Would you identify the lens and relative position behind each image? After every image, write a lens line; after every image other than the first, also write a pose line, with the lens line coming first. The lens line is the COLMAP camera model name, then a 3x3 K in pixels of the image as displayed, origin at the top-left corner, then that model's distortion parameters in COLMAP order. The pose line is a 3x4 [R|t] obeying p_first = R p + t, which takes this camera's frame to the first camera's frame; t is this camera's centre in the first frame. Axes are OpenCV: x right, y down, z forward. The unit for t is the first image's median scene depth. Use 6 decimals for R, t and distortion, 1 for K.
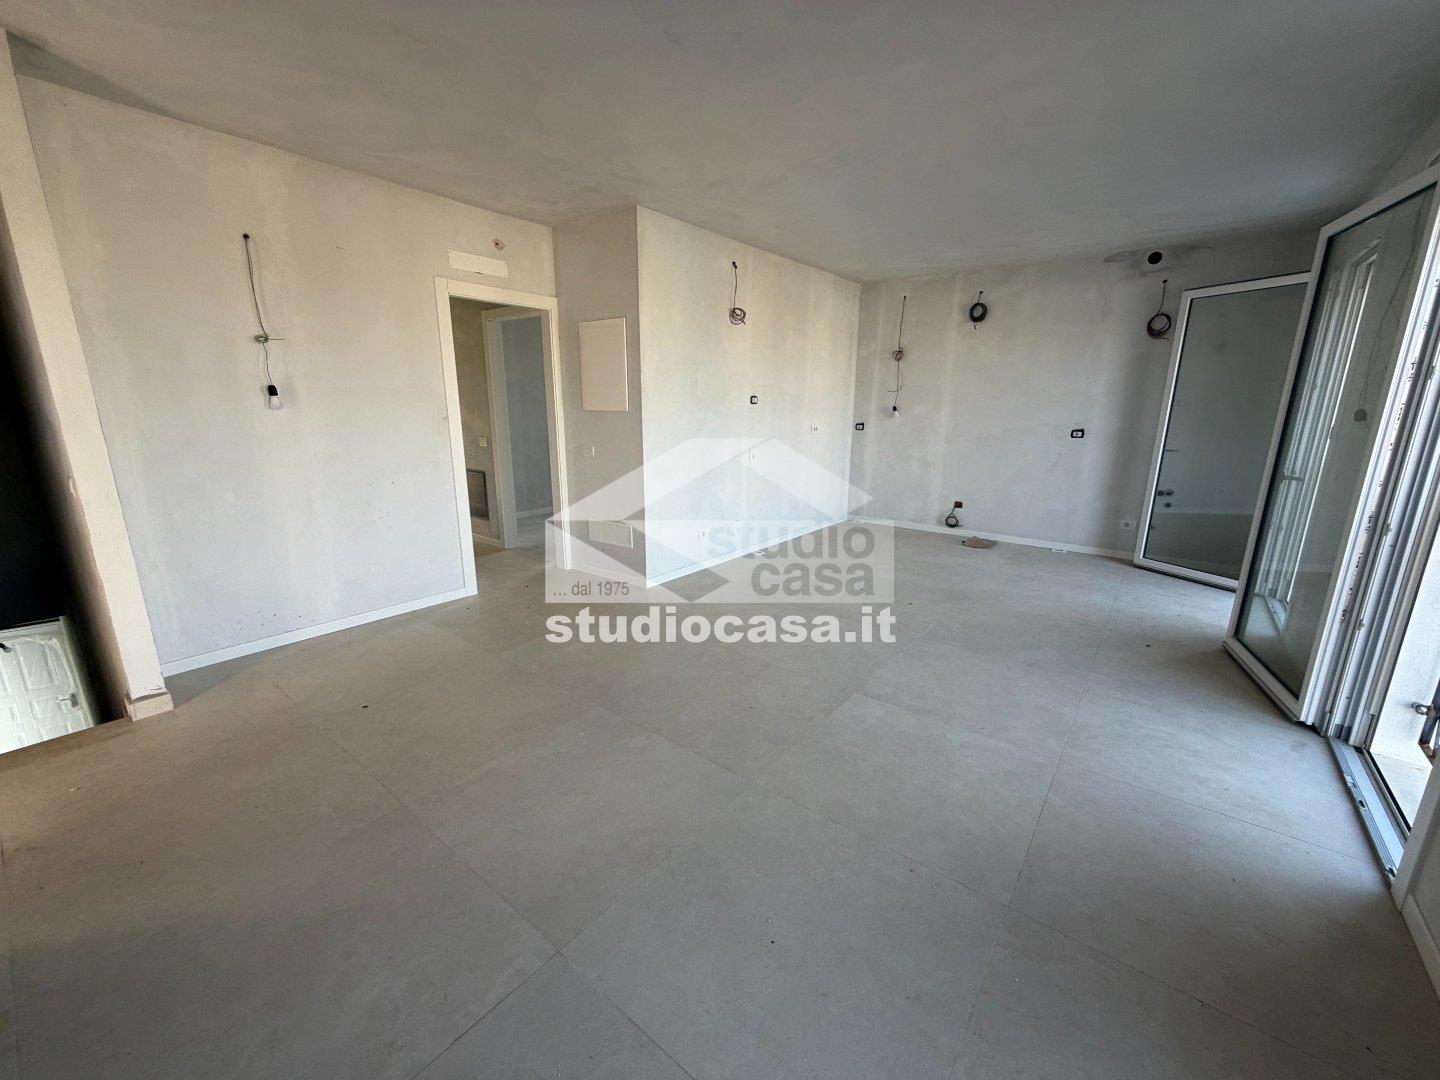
lens RADIAL K [[571.6, 0, 717.5], [0, 571.6, 540.4], [0, 0, 1]] dist [-0.003046, -0.000360]
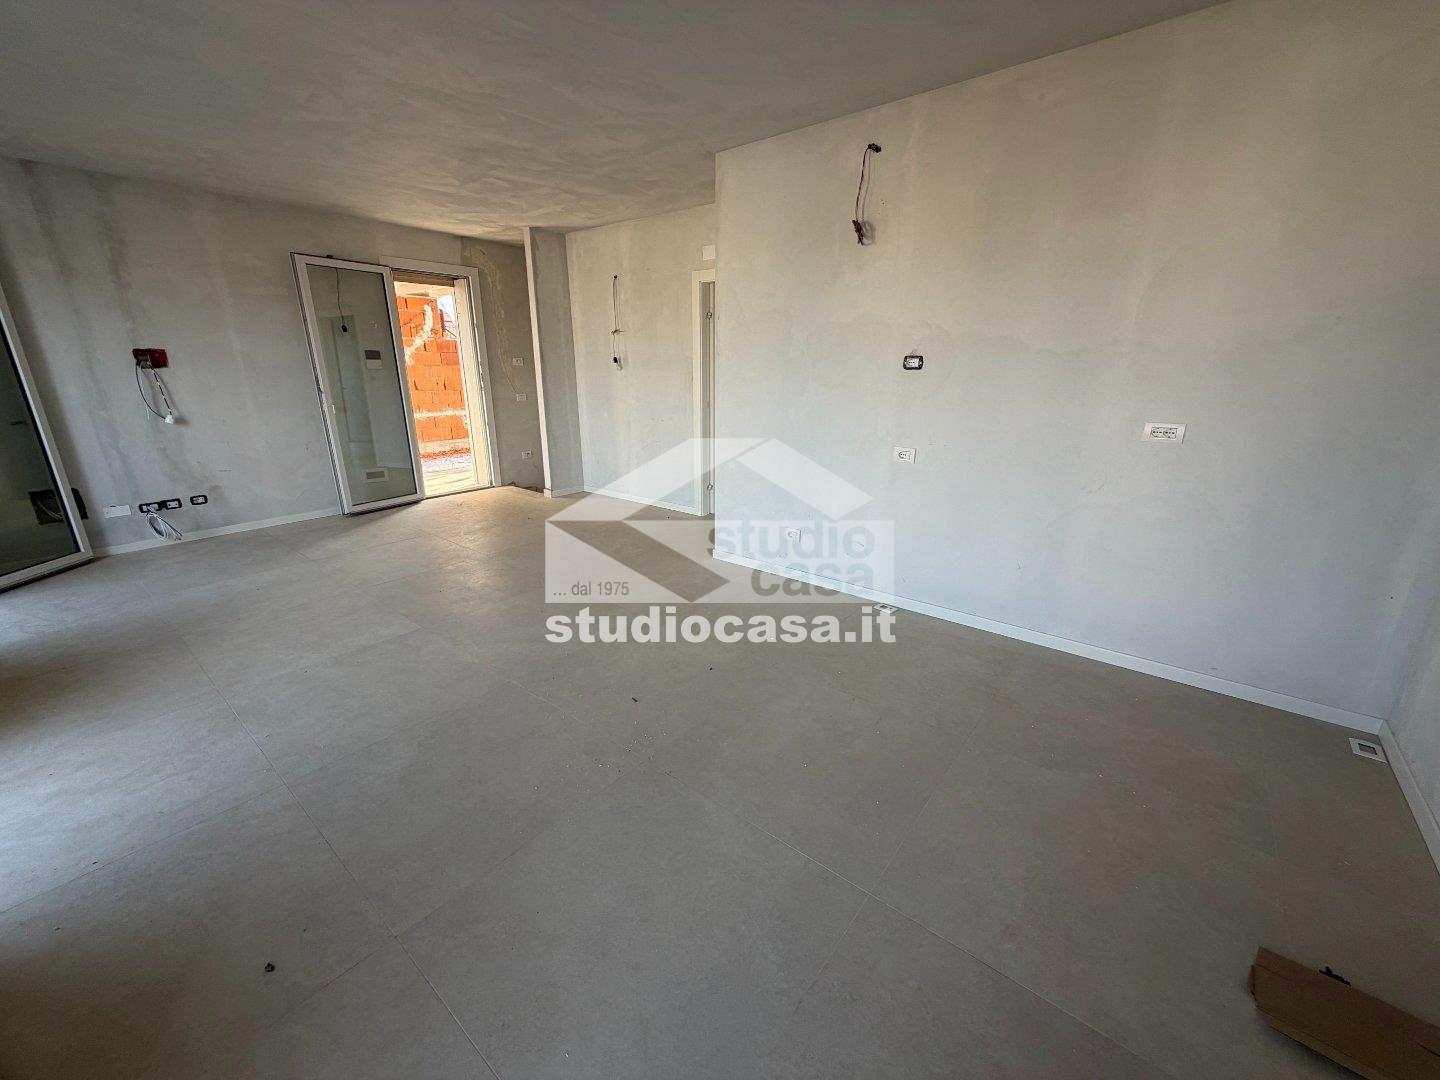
lens RADIAL K [[571.6, 0, 717.5], [0, 571.6, 540.4], [0, 0, 1]] dist [-0.003046, -0.000360]
pose [[-0.016123, 0.289011, -0.957190, 1.191874], [-0.234566, 0.929505, 0.284603, -0.331483], [0.971967, 0.229113, 0.052806, 1.385145]]
